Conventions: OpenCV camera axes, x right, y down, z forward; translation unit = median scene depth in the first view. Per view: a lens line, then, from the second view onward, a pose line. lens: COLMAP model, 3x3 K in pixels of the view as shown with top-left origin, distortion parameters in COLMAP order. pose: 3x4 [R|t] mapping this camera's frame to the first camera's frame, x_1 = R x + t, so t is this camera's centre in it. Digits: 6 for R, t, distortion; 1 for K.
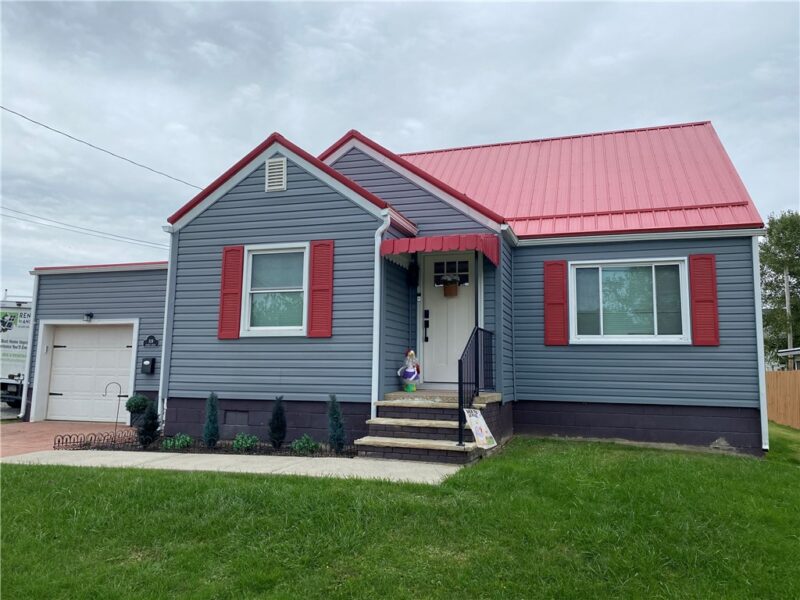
lens RADIAL K [[604.7, 0, 402.7], [0, 604.7, 295.9], [0, 0, 1]] dist [0.110523, -0.215209]
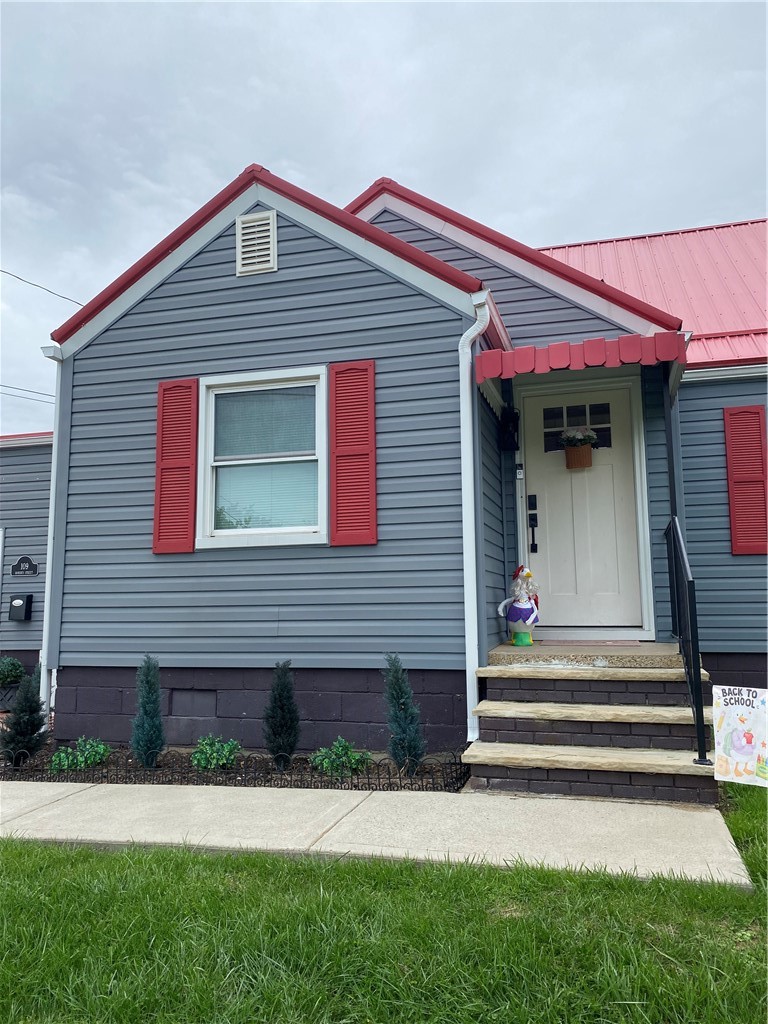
lens RADIAL K [[774.1, 0, 387.1], [0, 774.1, 508.8], [0, 0, 1]] dist [0.110523, -0.215209]
pose [[0.998905, -0.018080, 0.043155, -0.128486], [0.018185, 0.999833, -0.002039, 0.036500], [-0.043111, 0.002822, 0.999066, 0.313846]]
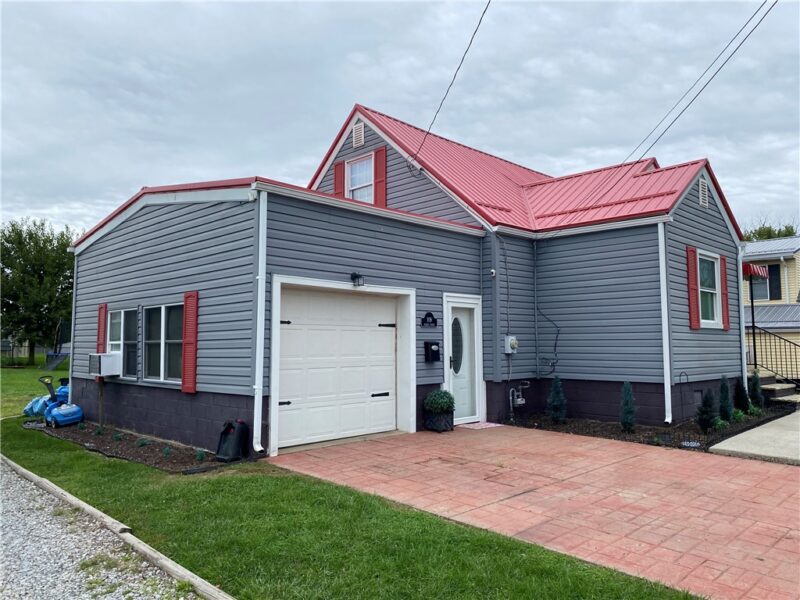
lens RADIAL K [[604.7, 0, 402.7], [0, 604.7, 295.9], [0, 0, 1]] dist [0.110523, -0.215209]
pose [[0.455561, 0.059162, 0.888237, -1.544624], [-0.105437, 0.994352, -0.012153, 0.079552], [-0.883939, -0.088116, 0.459225, 0.955213]]
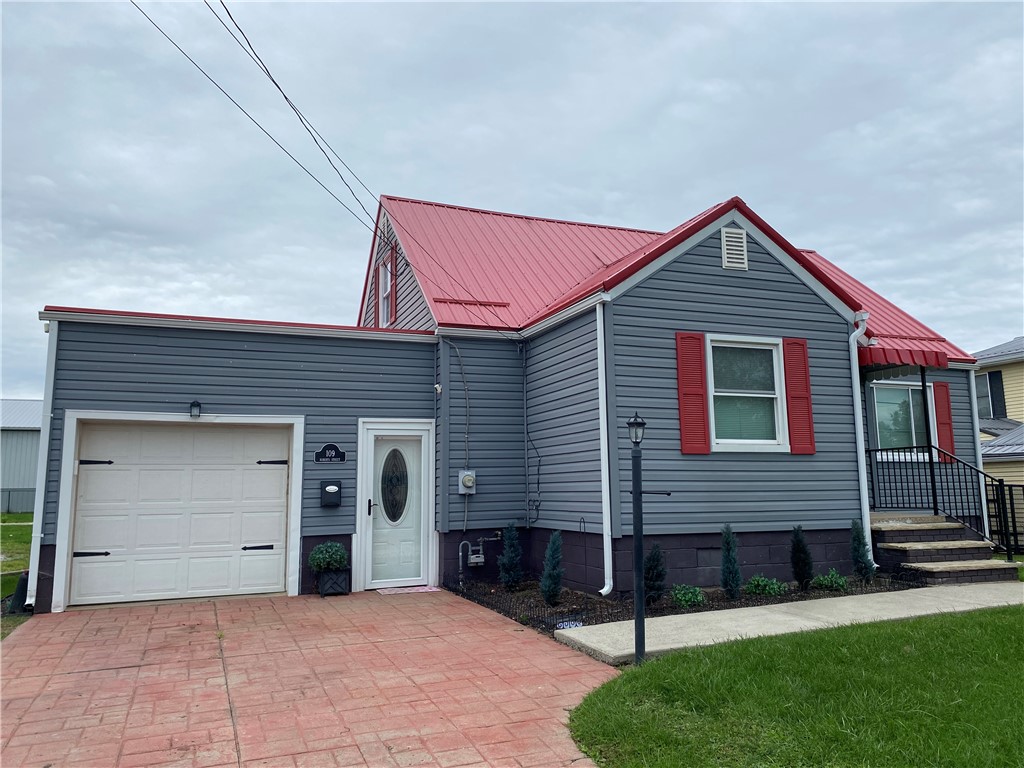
lens RADIAL K [[774.1, 0, 515.5], [0, 774.1, 378.8], [0, 0, 1]] dist [0.110523, -0.215209]
pose [[0.773848, 0.067672, 0.629746, -1.070364], [-0.055384, 0.997697, -0.039155, 0.027351], [-0.630946, -0.004578, 0.775814, 0.386228]]
